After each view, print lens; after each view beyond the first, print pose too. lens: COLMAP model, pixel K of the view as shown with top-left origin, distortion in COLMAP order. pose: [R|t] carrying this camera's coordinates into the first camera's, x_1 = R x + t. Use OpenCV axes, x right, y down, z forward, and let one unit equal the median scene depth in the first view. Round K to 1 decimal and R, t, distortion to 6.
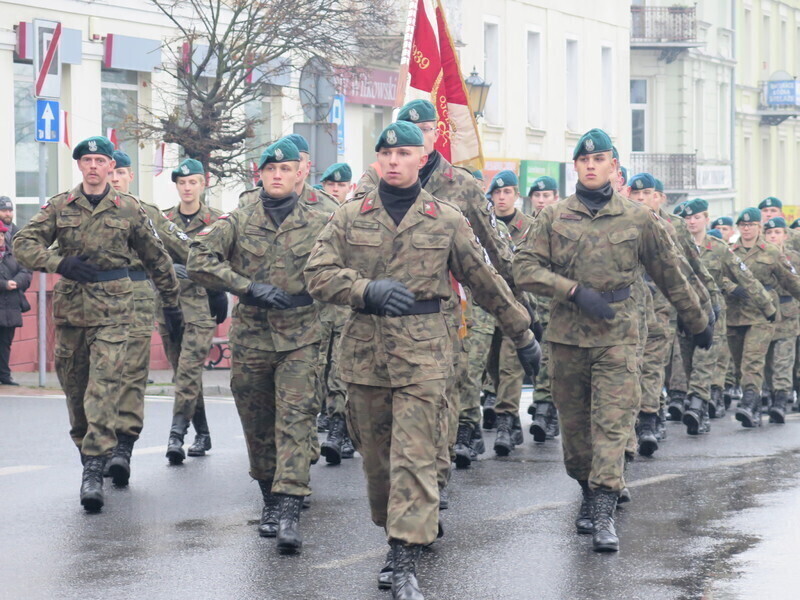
lens RADIAL K [[2490.9, 0, 400.7], [0, 2490.9, 299.6], [0, 0, 1]] dist [0.196428, 1.062021]
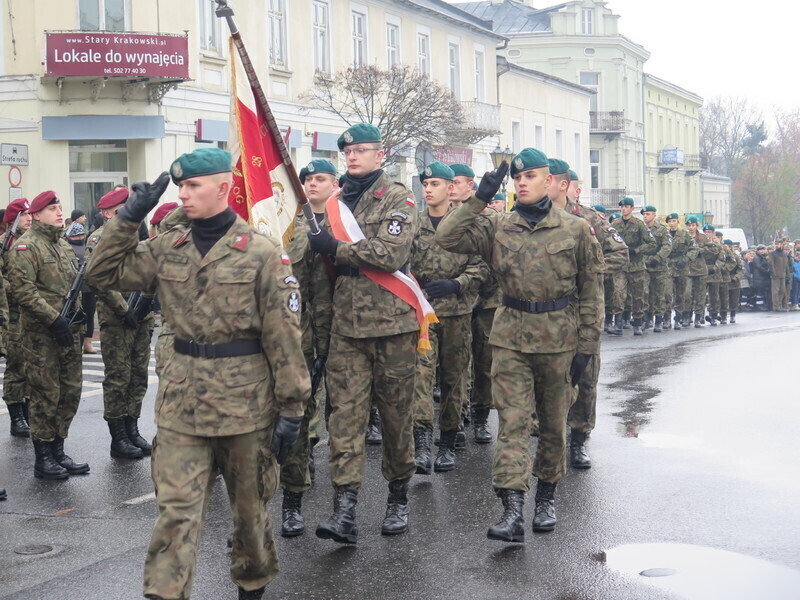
lens RADIAL K [[2300.0, 0, 399.8], [0, 2300.0, 346.5], [0, 0, 1]] dist [0.080710, 0.601277]
pose [[0.999656, -0.018727, 0.018353, -0.086695], [0.018420, 0.999690, 0.016767, 0.028338], [-0.018661, -0.016423, 0.999691, -0.740173]]
